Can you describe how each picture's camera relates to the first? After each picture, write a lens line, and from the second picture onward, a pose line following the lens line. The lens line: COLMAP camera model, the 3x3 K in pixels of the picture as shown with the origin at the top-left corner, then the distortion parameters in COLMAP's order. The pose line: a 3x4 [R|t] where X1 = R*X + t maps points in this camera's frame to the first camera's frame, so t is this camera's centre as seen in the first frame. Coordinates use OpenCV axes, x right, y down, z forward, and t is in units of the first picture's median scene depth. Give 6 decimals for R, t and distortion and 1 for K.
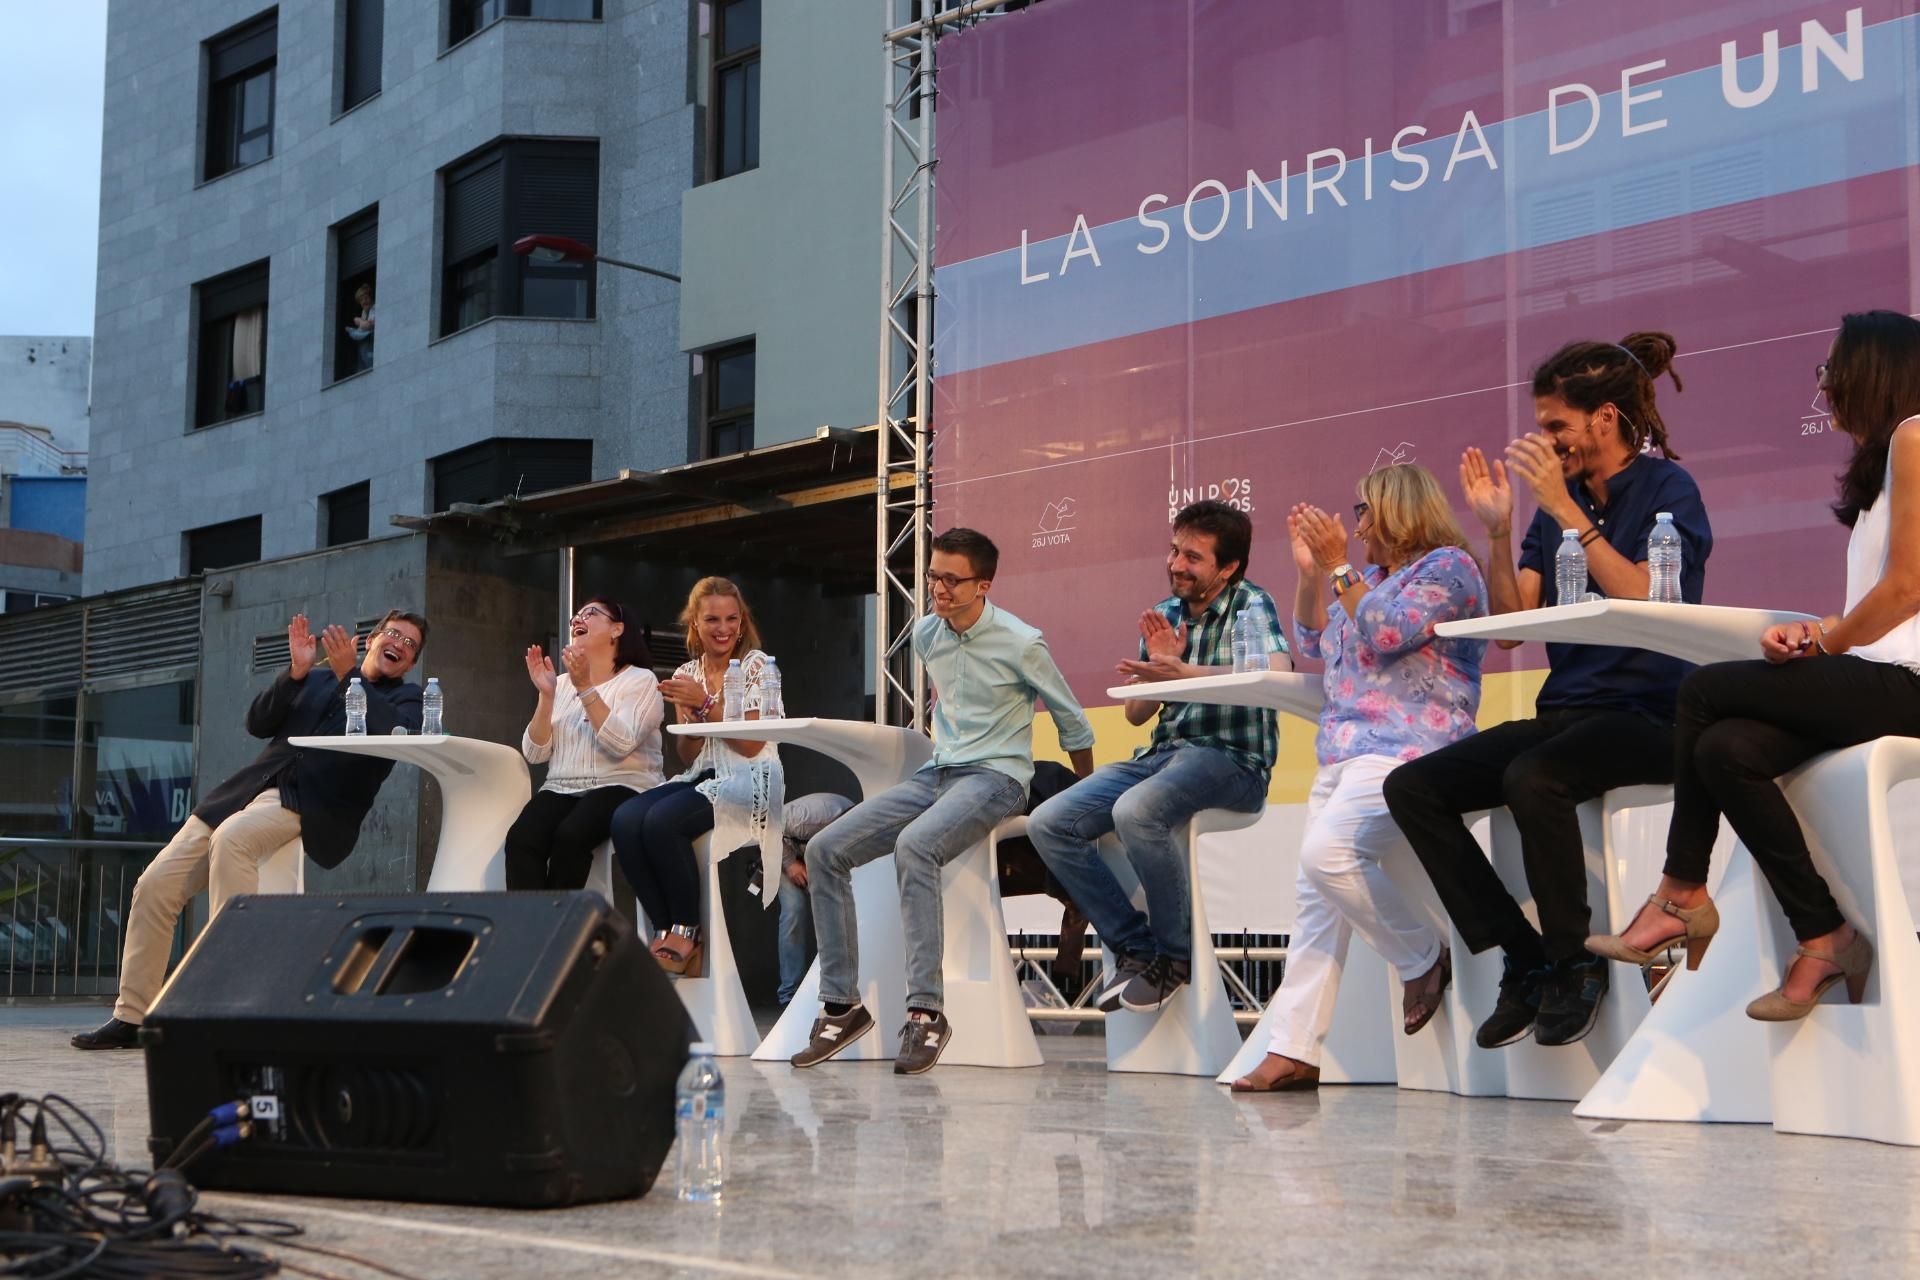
lens RADIAL K [[2630.6, 0, 960.0], [0, 2630.6, 640.0], [0, 0, 1]] dist [0.036761, 0.065429]
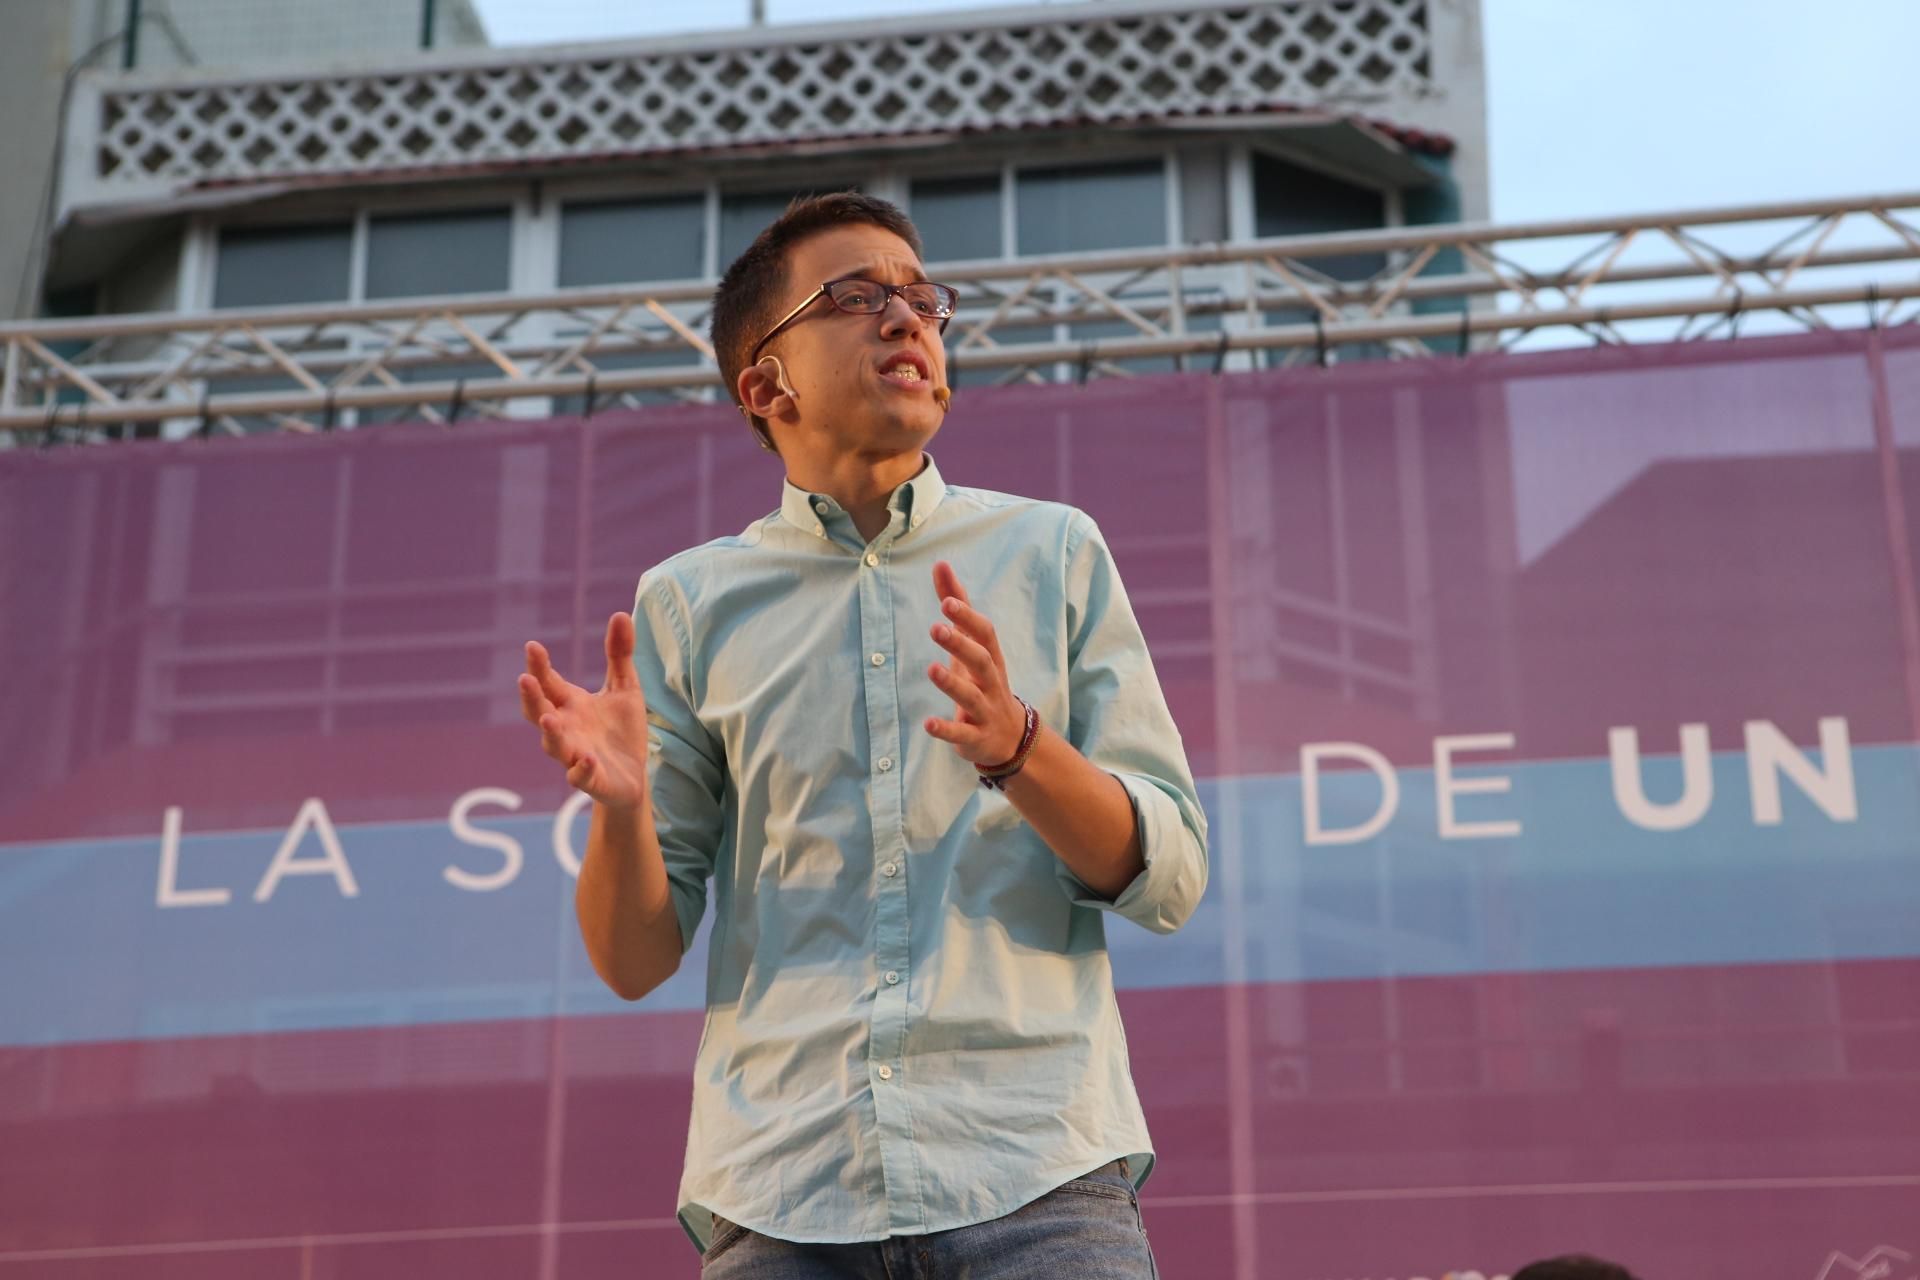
lens RADIAL K [[3621.8, 0, 960.0], [0, 3621.8, 640.0], [0, 0, 1]] dist [0.212359, 0.093121]
pose [[0.793503, 0.246850, 0.556253, -0.310748], [-0.065571, 0.943398, -0.325117, 0.053454], [-0.605023, 0.221507, 0.764776, 0.346553]]
